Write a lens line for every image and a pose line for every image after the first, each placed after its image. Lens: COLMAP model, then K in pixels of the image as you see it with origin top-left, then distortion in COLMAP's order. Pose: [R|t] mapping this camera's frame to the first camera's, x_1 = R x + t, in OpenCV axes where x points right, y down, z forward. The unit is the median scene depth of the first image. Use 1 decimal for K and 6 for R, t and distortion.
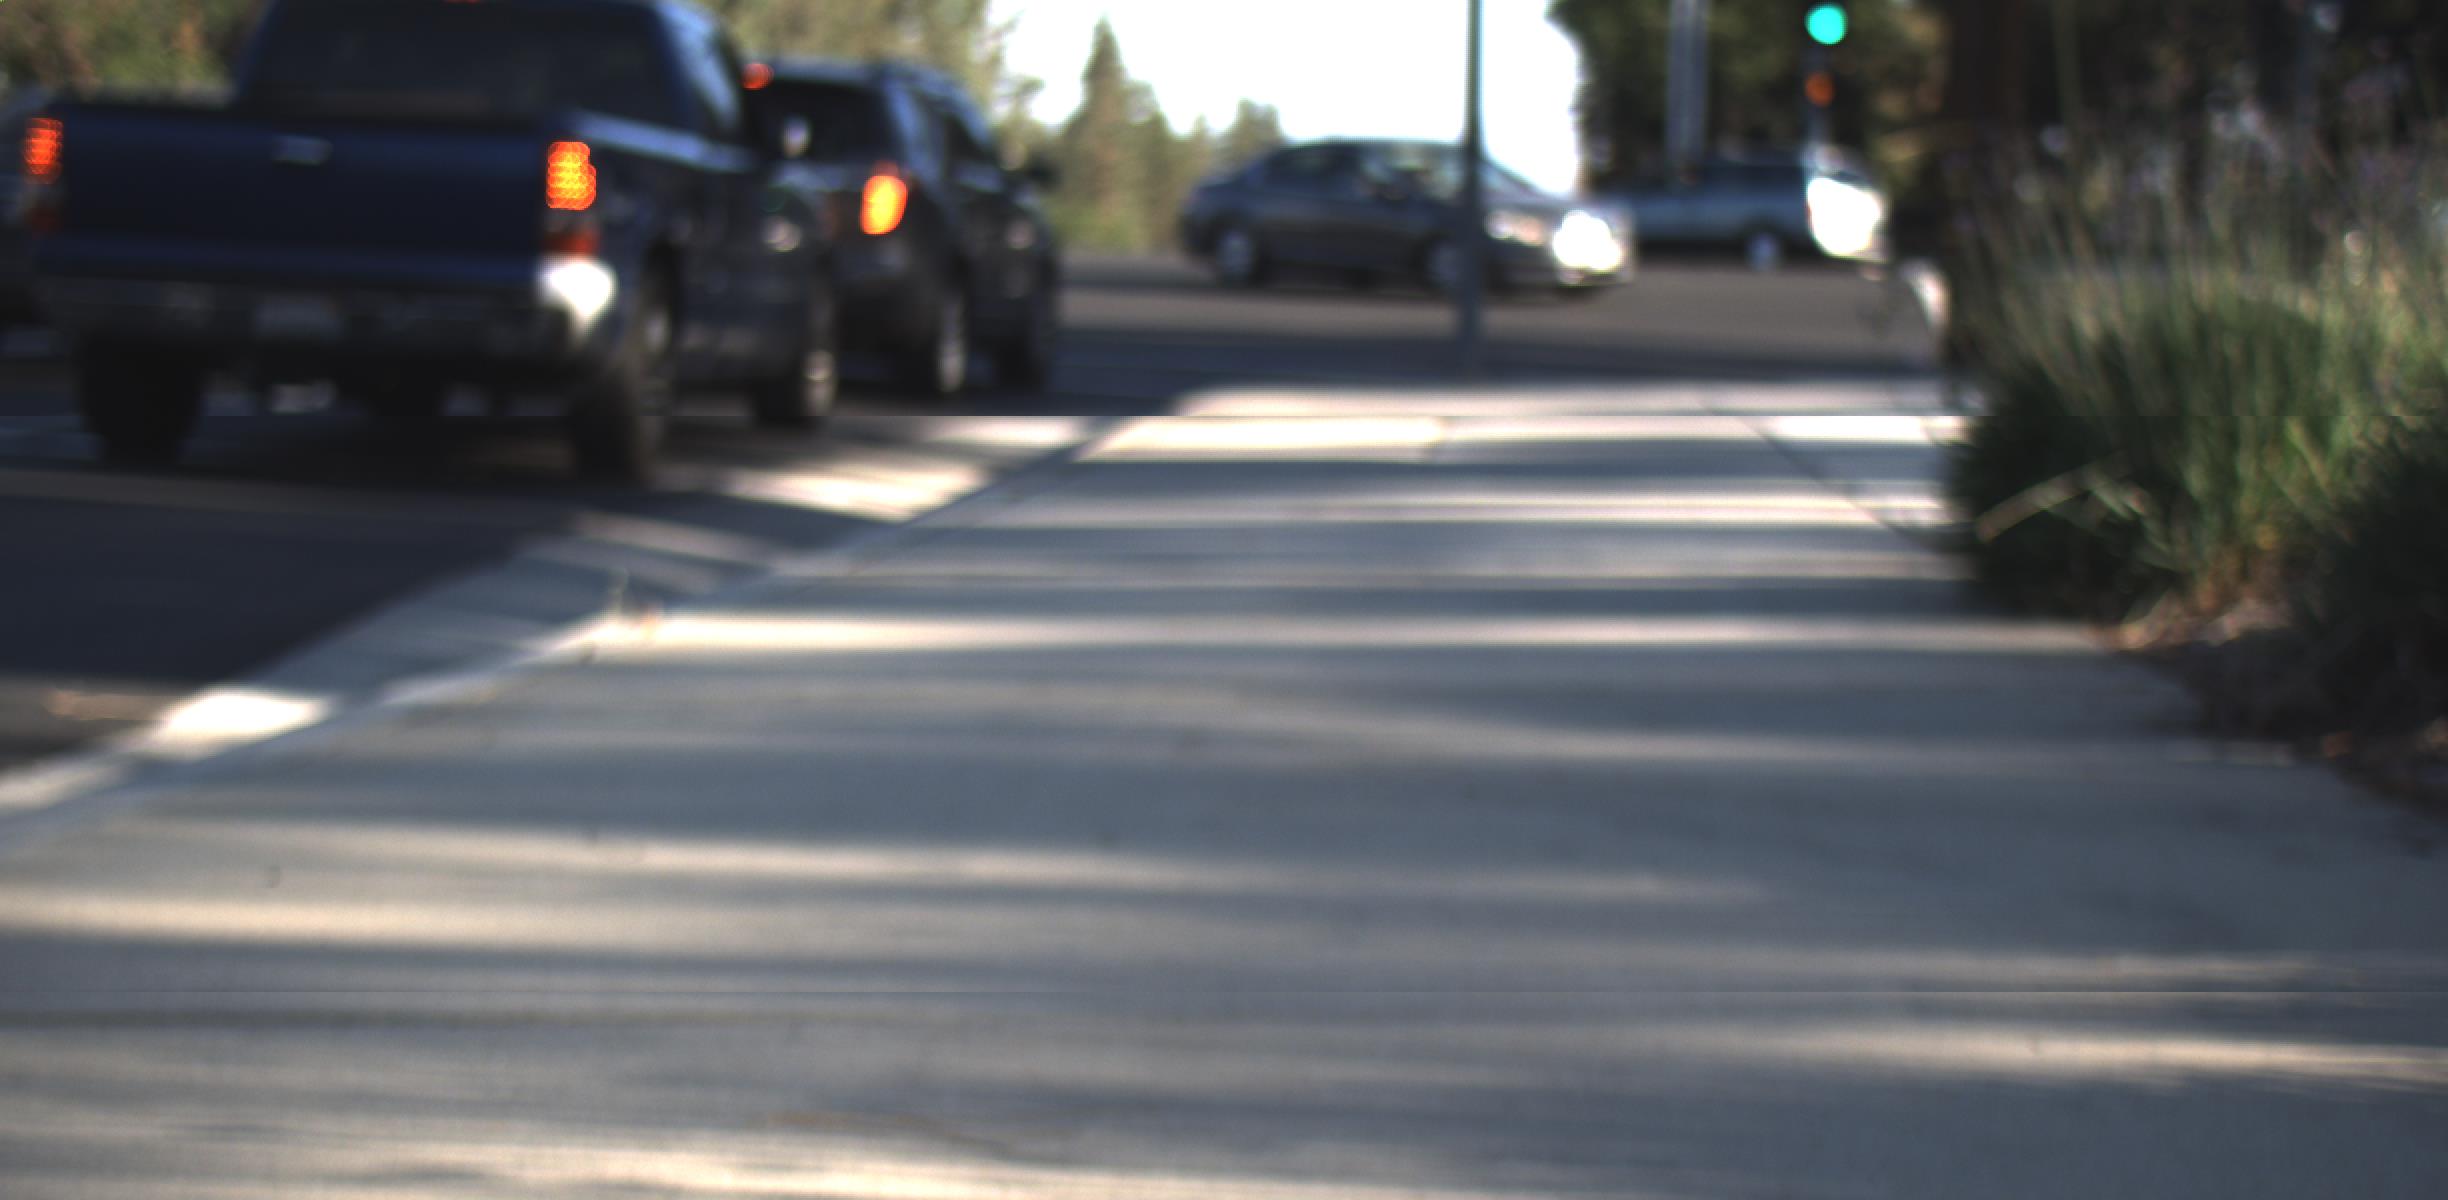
lens RADIAL K [[4529.3, 0, 1229.0], [0, 4529.3, 600.0], [0, 0, 1]] dist [-0.043056, 0.449988]
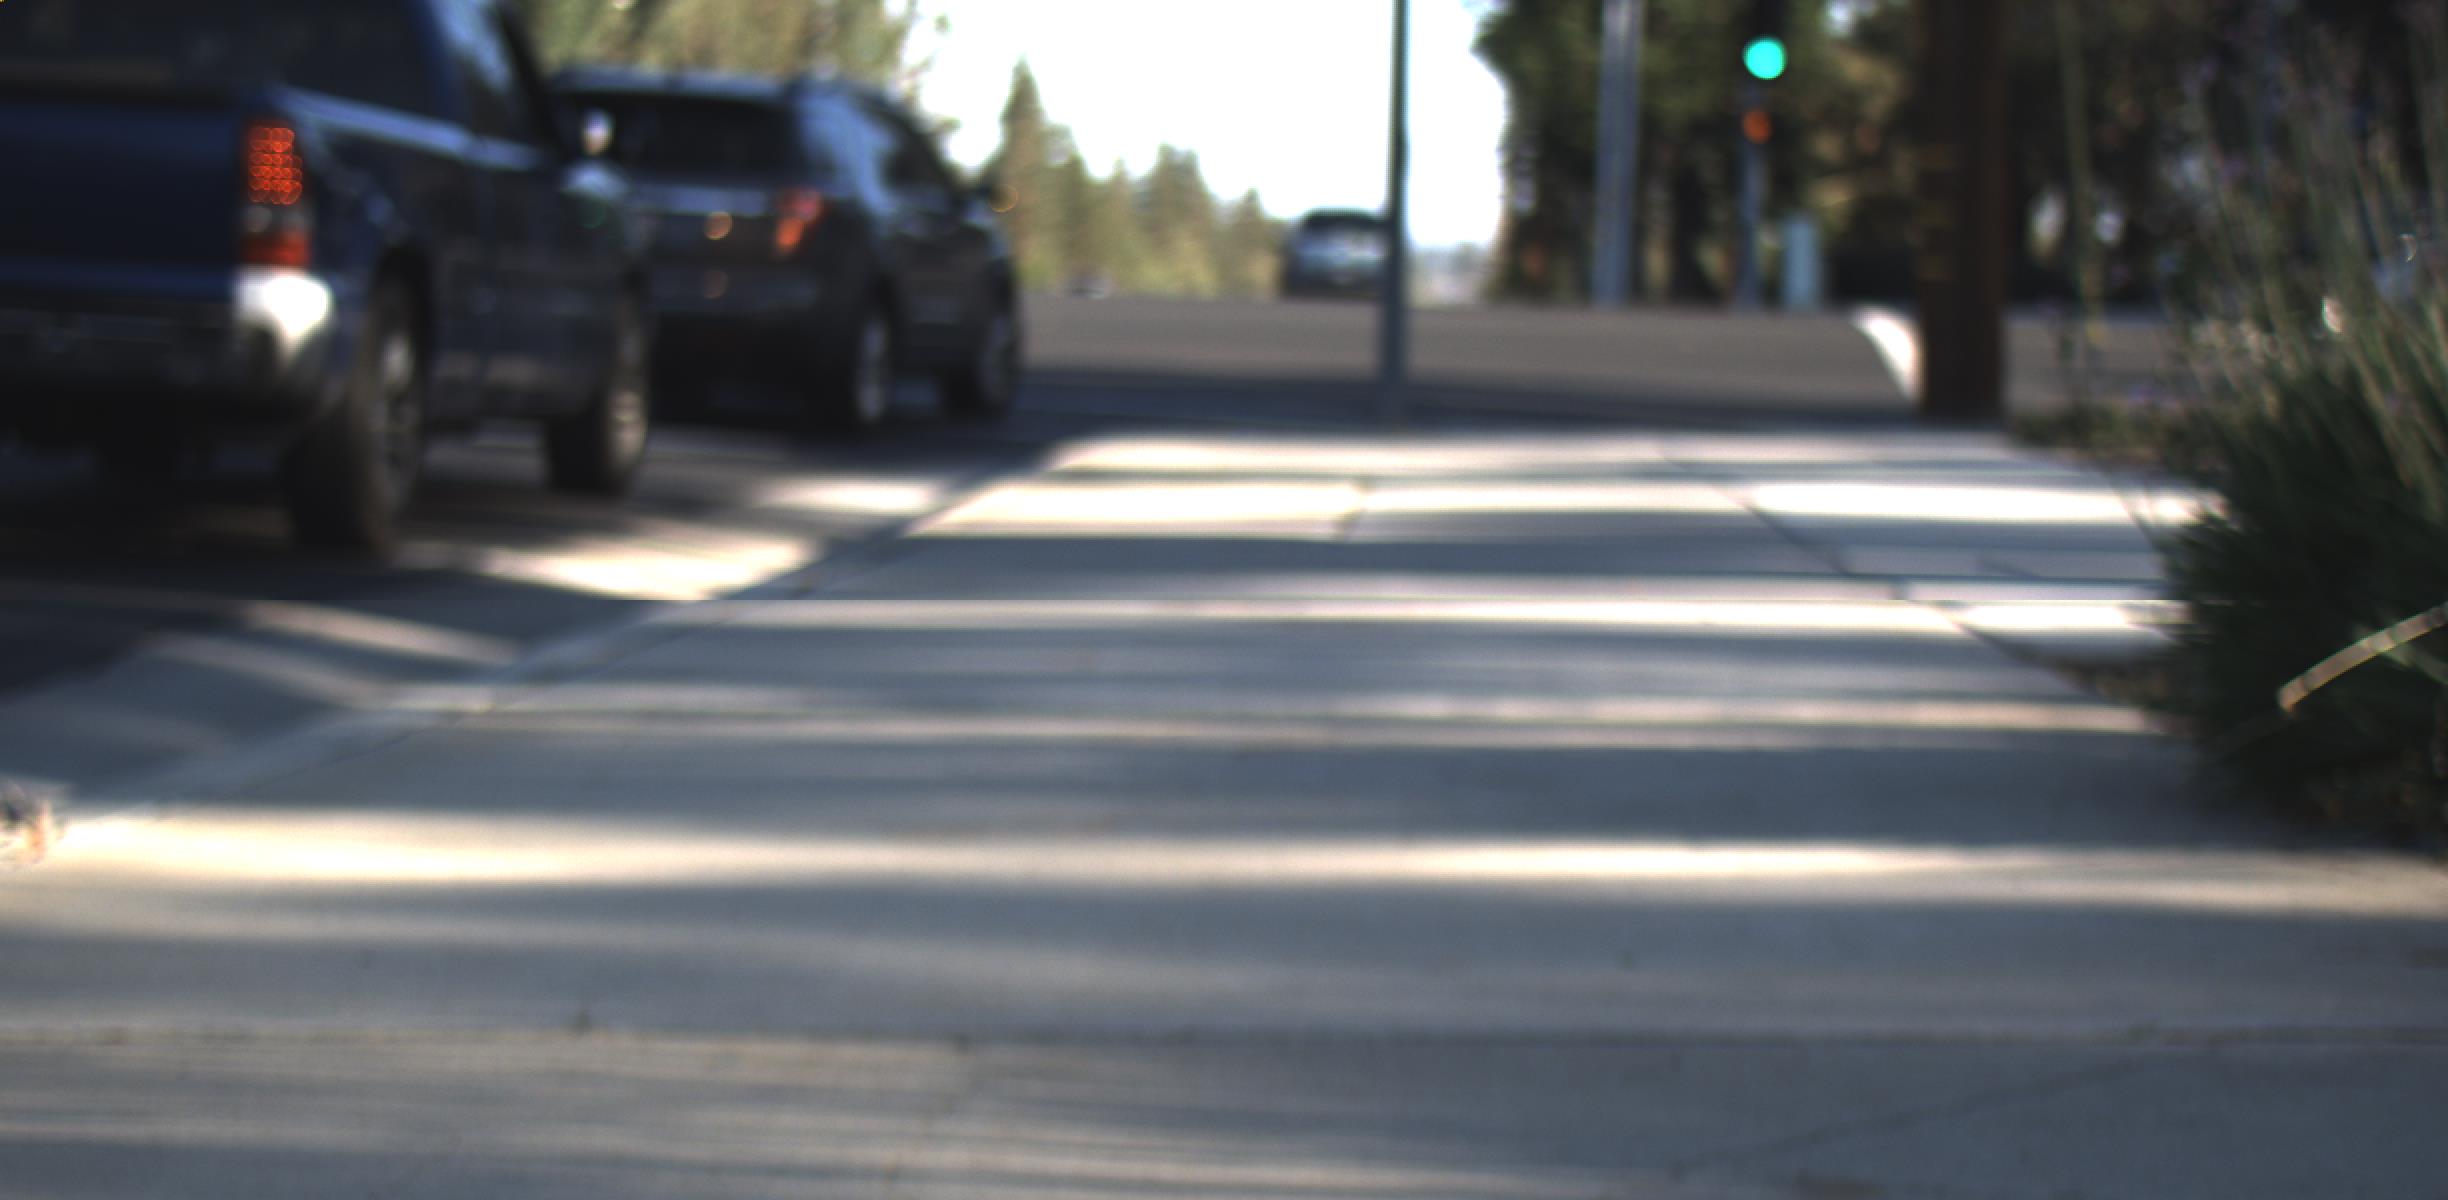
lens RADIAL K [[4529.3, 0, 1229.0], [0, 4529.3, 600.0], [0, 0, 1]] dist [-0.043056, 0.449988]
pose [[0.999809, 0.007353, 0.018103, 0.002556], [-0.007170, 0.999923, -0.010142, -0.002600], [-0.018176, 0.010010, 0.999785, 0.053010]]
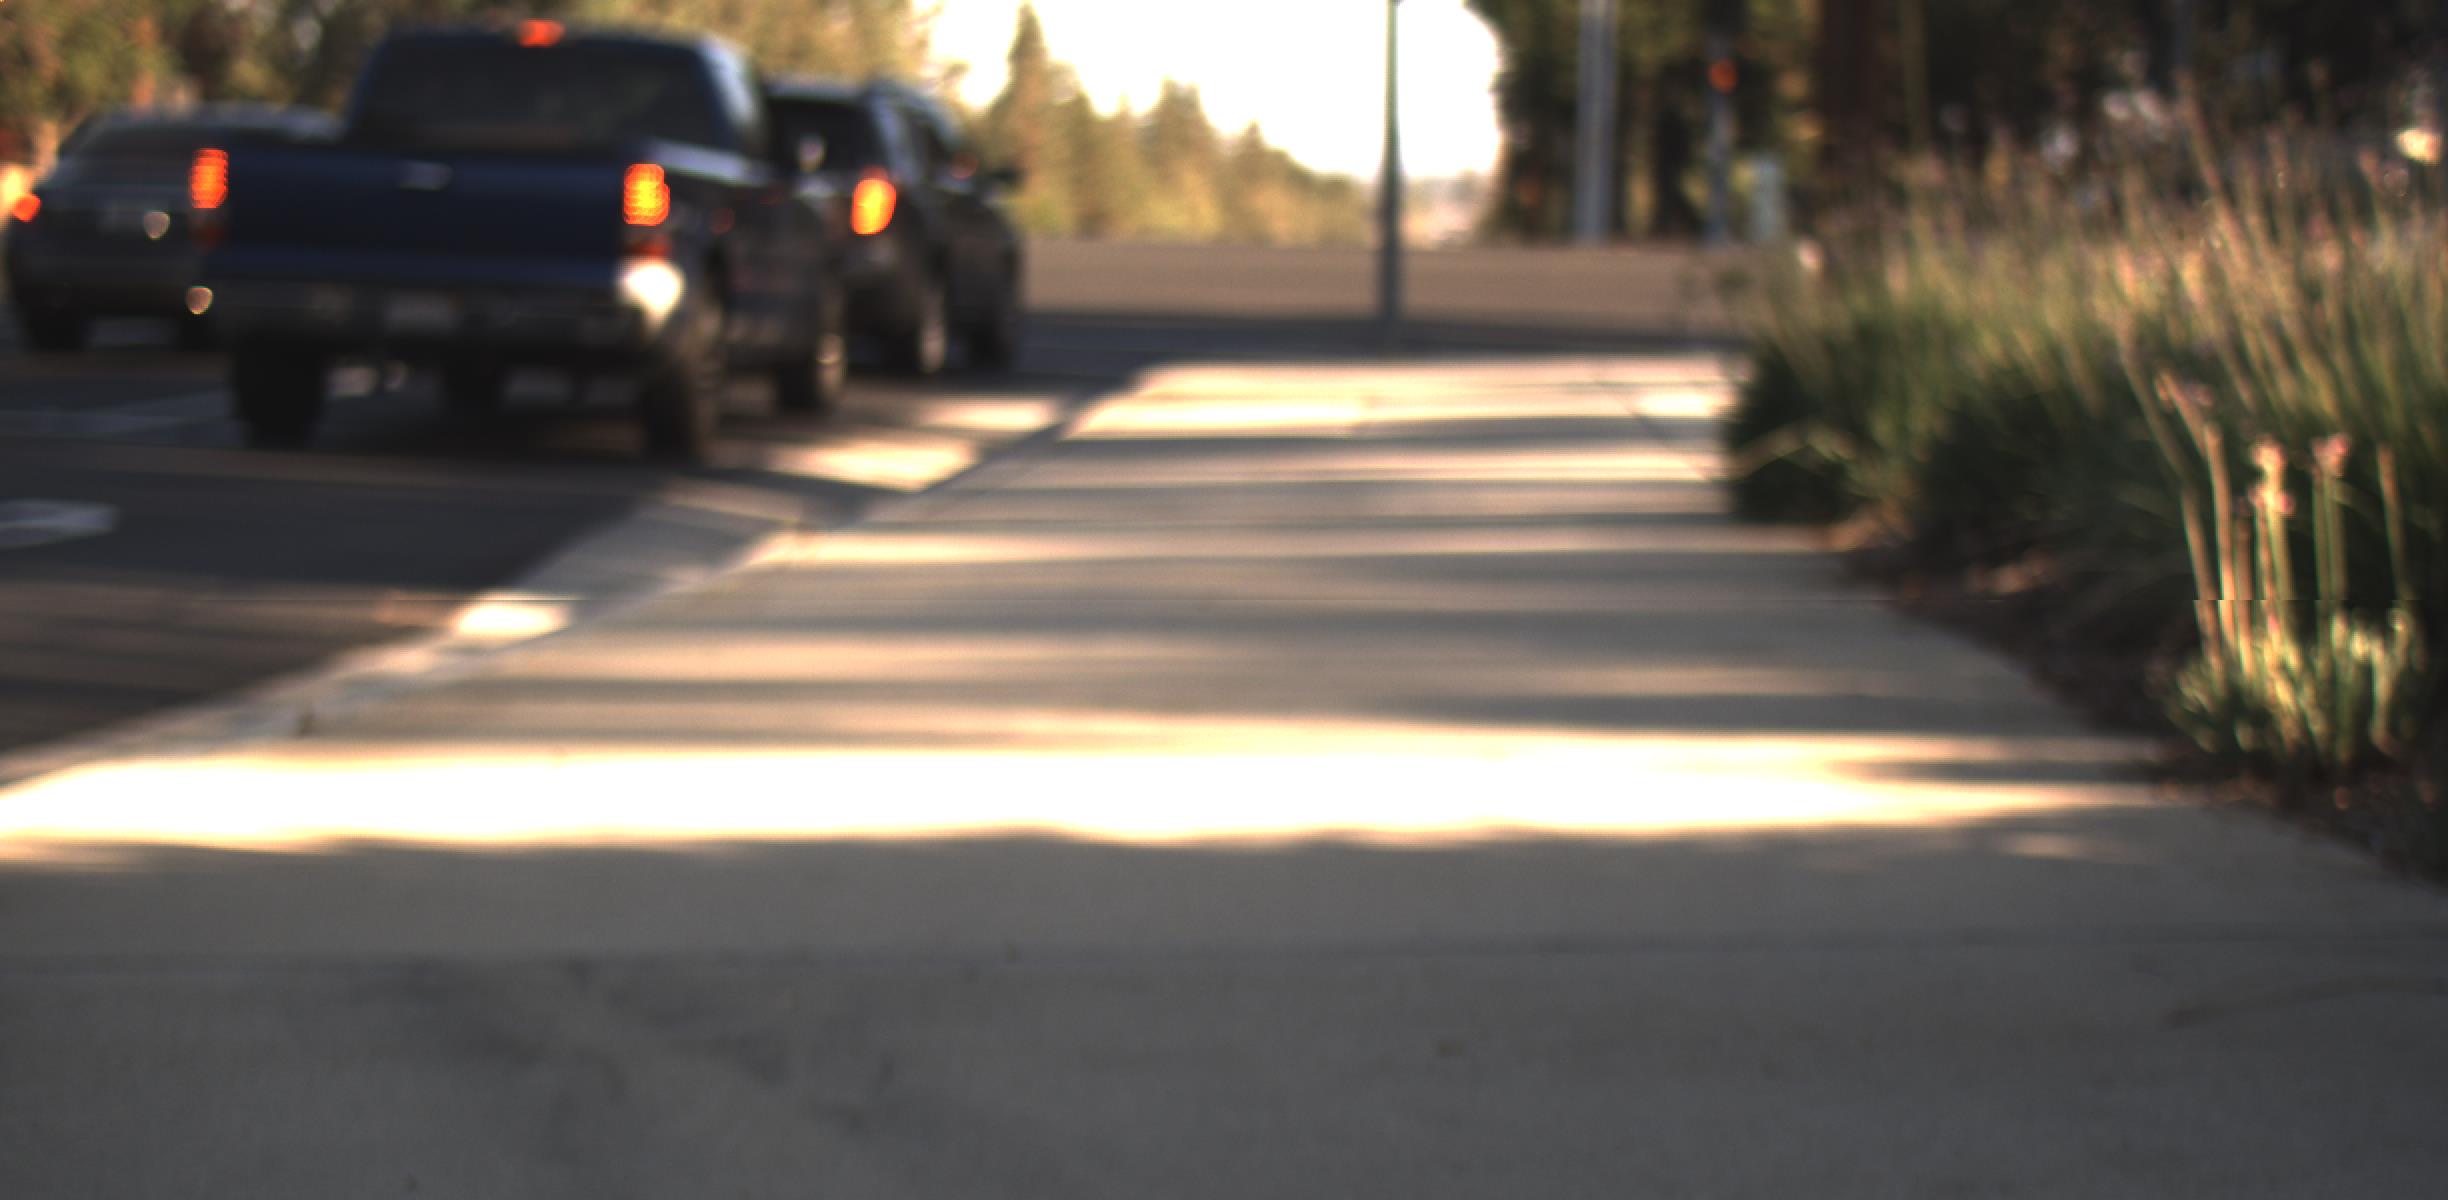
lens RADIAL K [[4529.3, 0, 1229.0], [0, 4529.3, 600.0], [0, 0, 1]] dist [-0.043056, 0.449988]
pose [[0.999830, -0.007746, 0.016710, -0.002868], [0.007661, 0.999957, 0.005153, 0.002406], [-0.016750, -0.005024, 0.999847, -0.057574]]
